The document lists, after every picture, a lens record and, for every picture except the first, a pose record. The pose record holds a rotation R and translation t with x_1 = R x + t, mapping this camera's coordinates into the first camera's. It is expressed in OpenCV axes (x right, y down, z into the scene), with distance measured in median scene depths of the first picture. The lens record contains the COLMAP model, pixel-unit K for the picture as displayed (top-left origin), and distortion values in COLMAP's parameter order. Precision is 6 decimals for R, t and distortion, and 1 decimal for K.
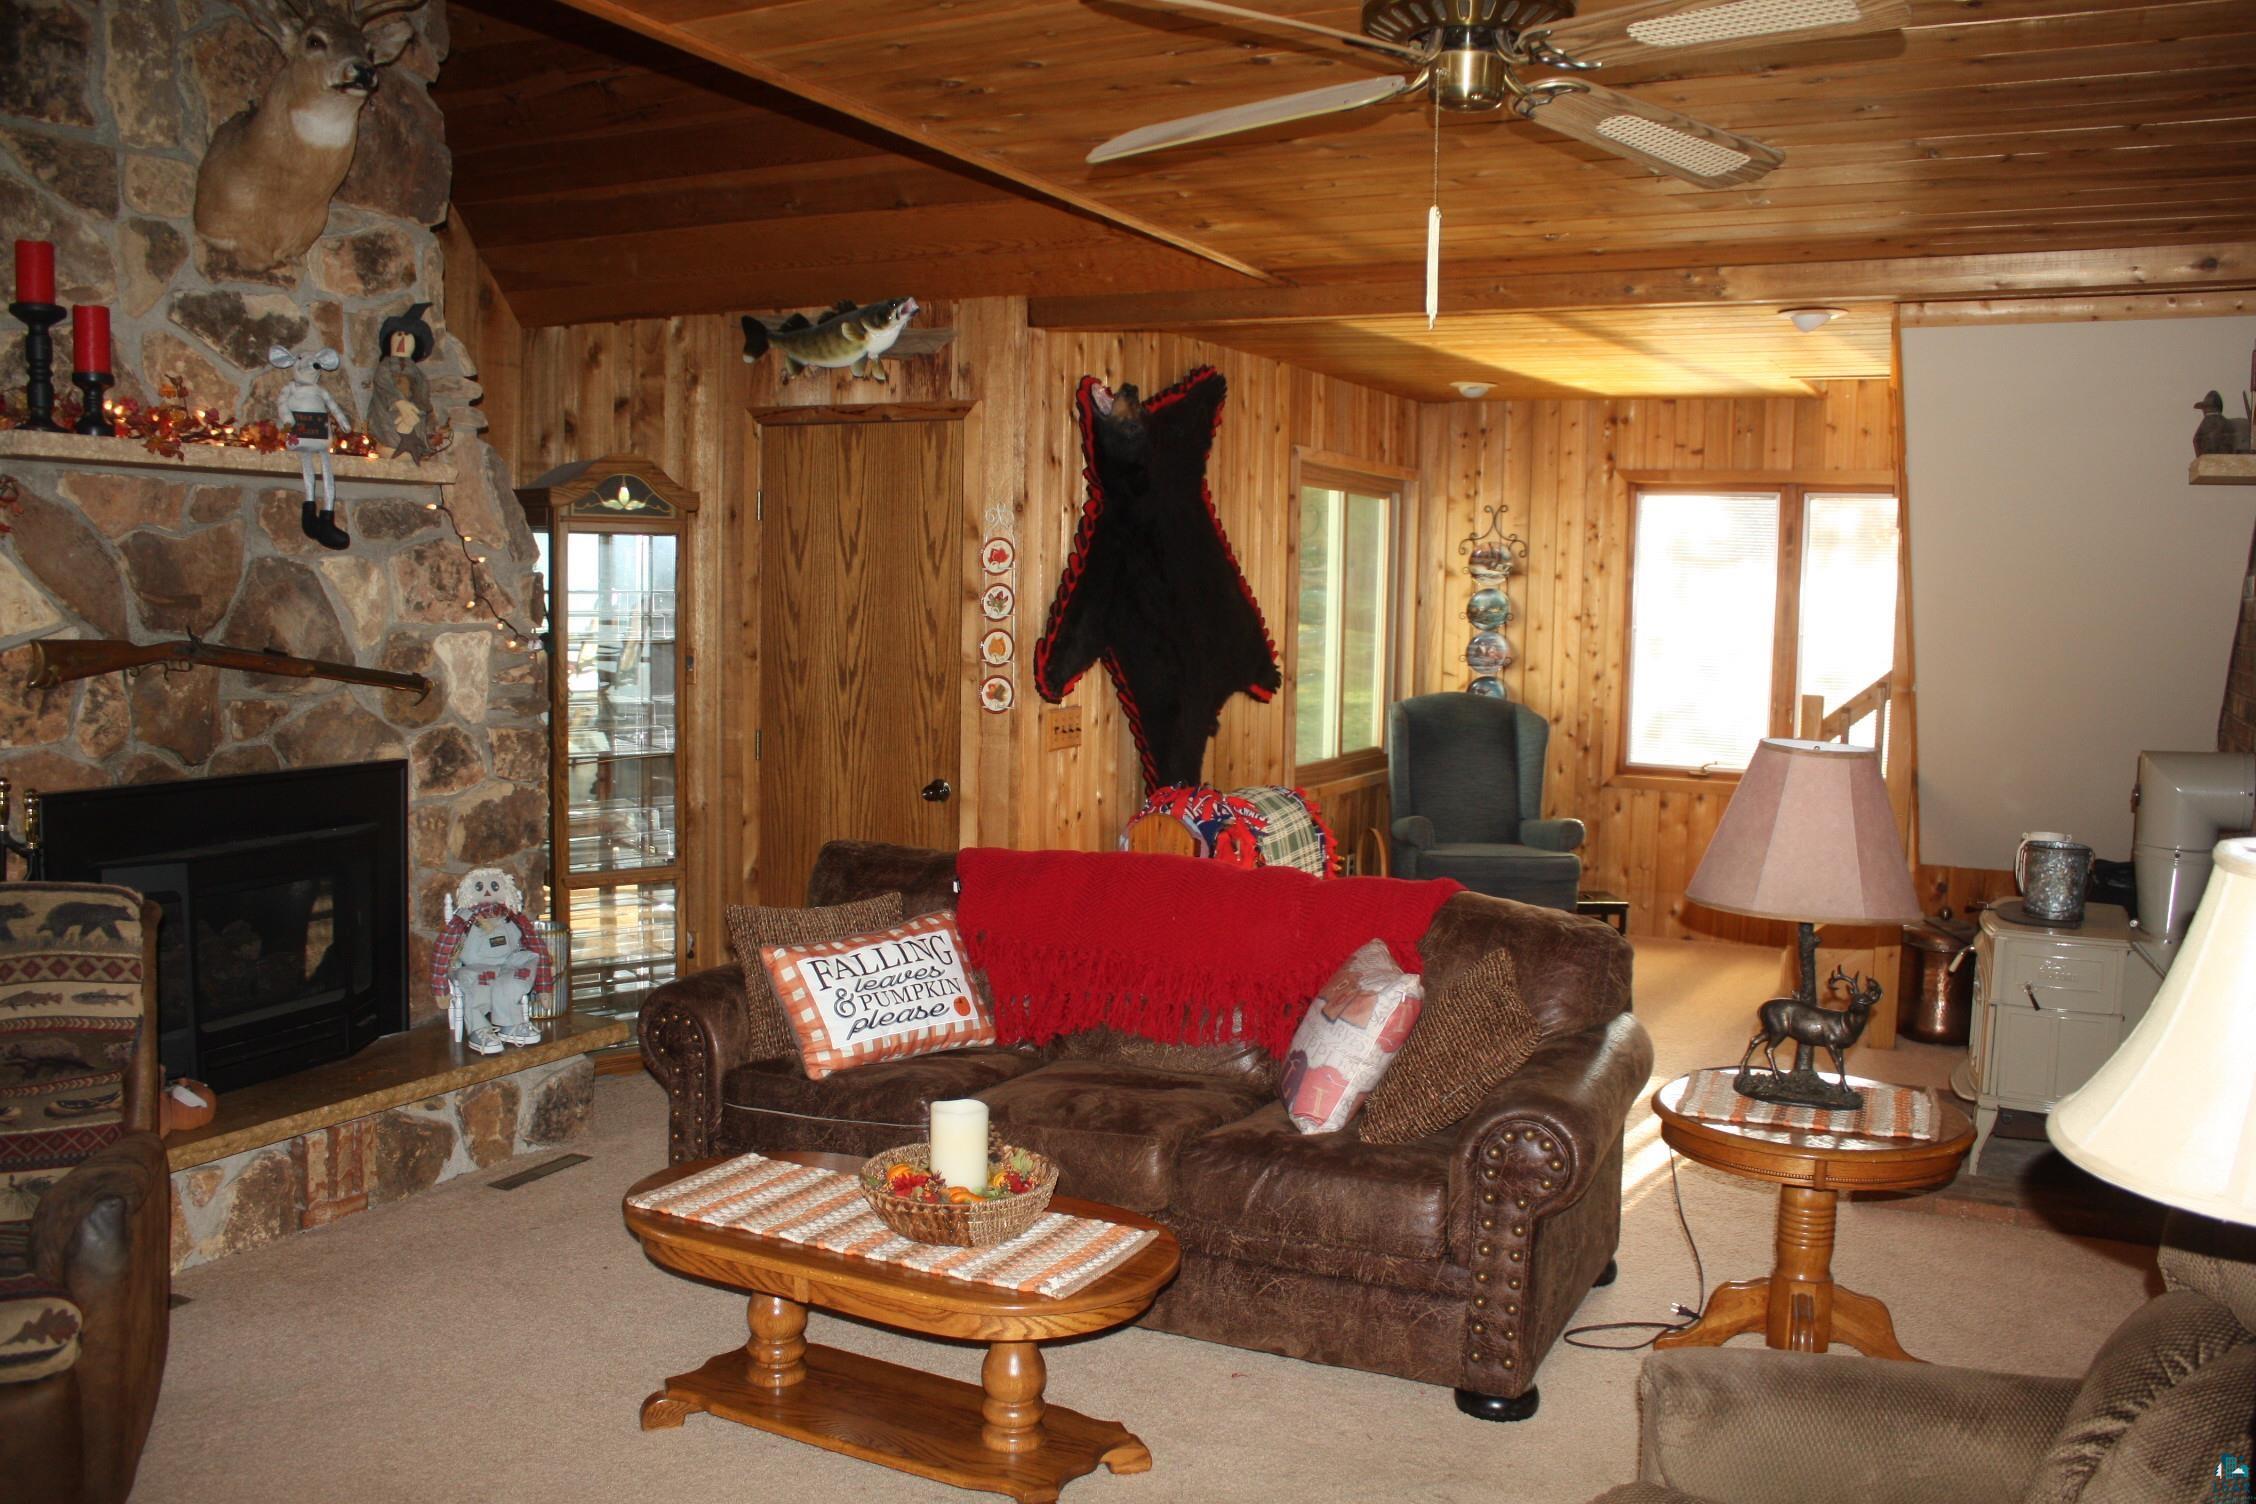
lens RADIAL K [[1900.6, 0, 1124.0], [0, 1900.6, 765.0], [0, 0, 1]] dist [-0.179713, 0.172421]
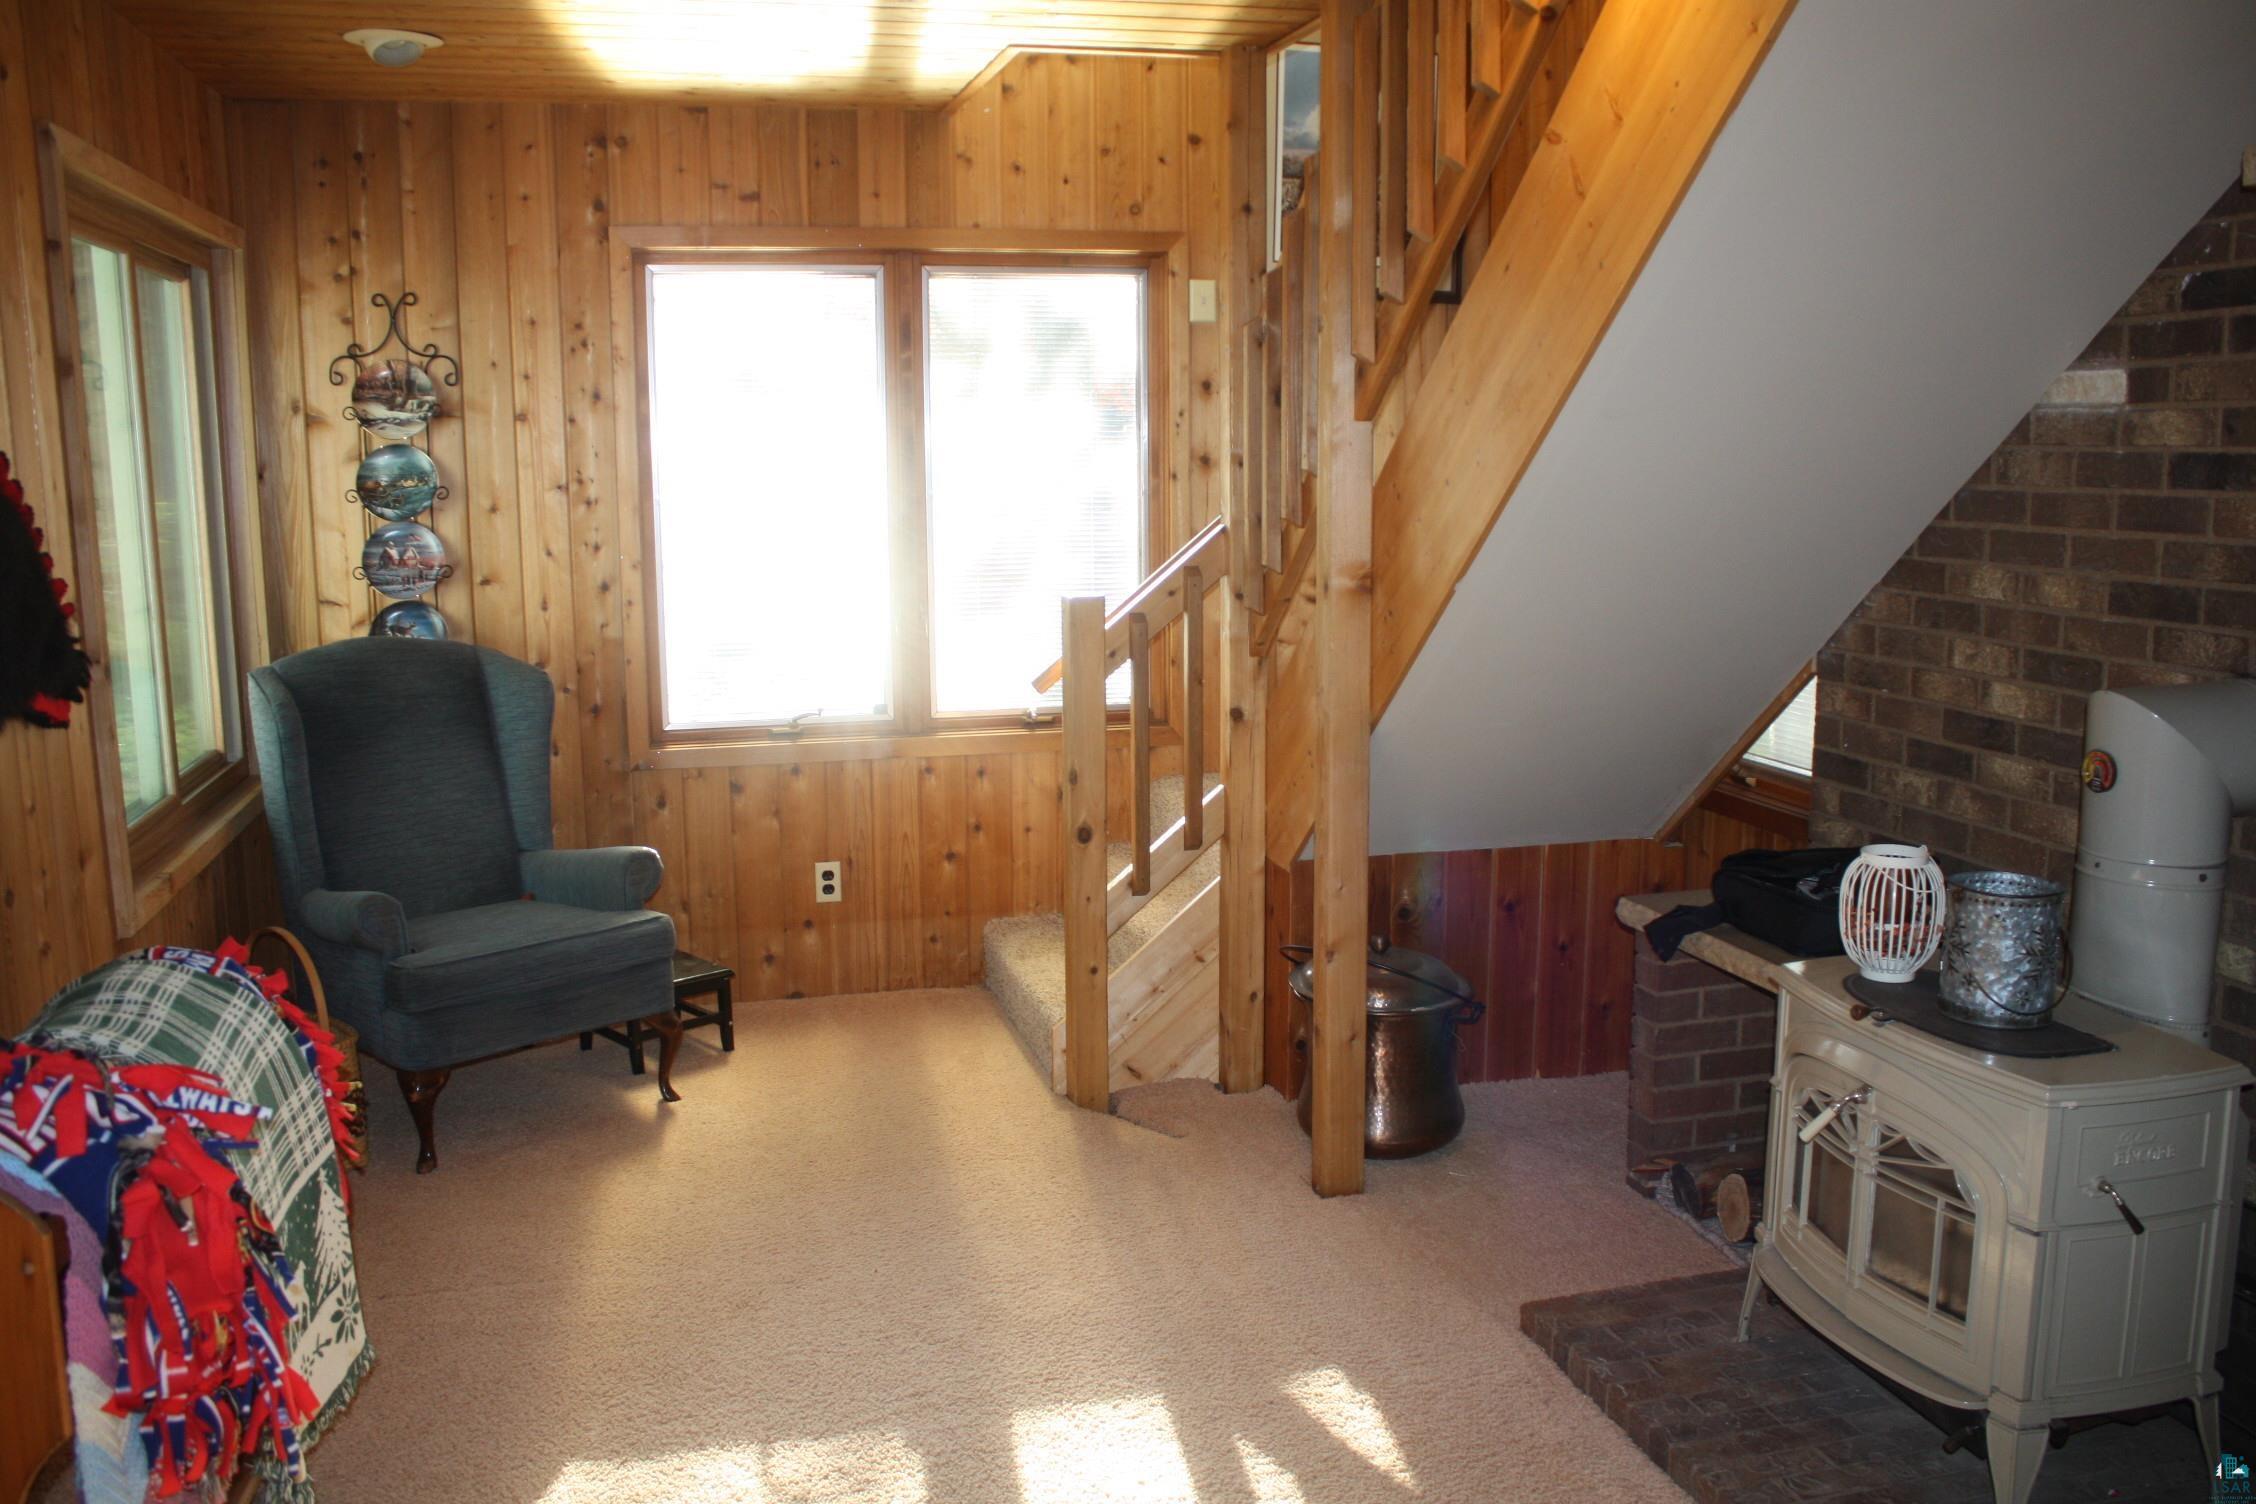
lens RADIAL K [[1900.6, 0, 1124.0], [0, 1900.6, 765.0], [0, 0, 1]] dist [-0.179713, 0.172421]
pose [[0.750043, -0.137136, 0.647016, -0.027819], [0.086931, 0.990222, 0.109106, -0.101418], [-0.655651, -0.025588, 0.754630, 1.110359]]
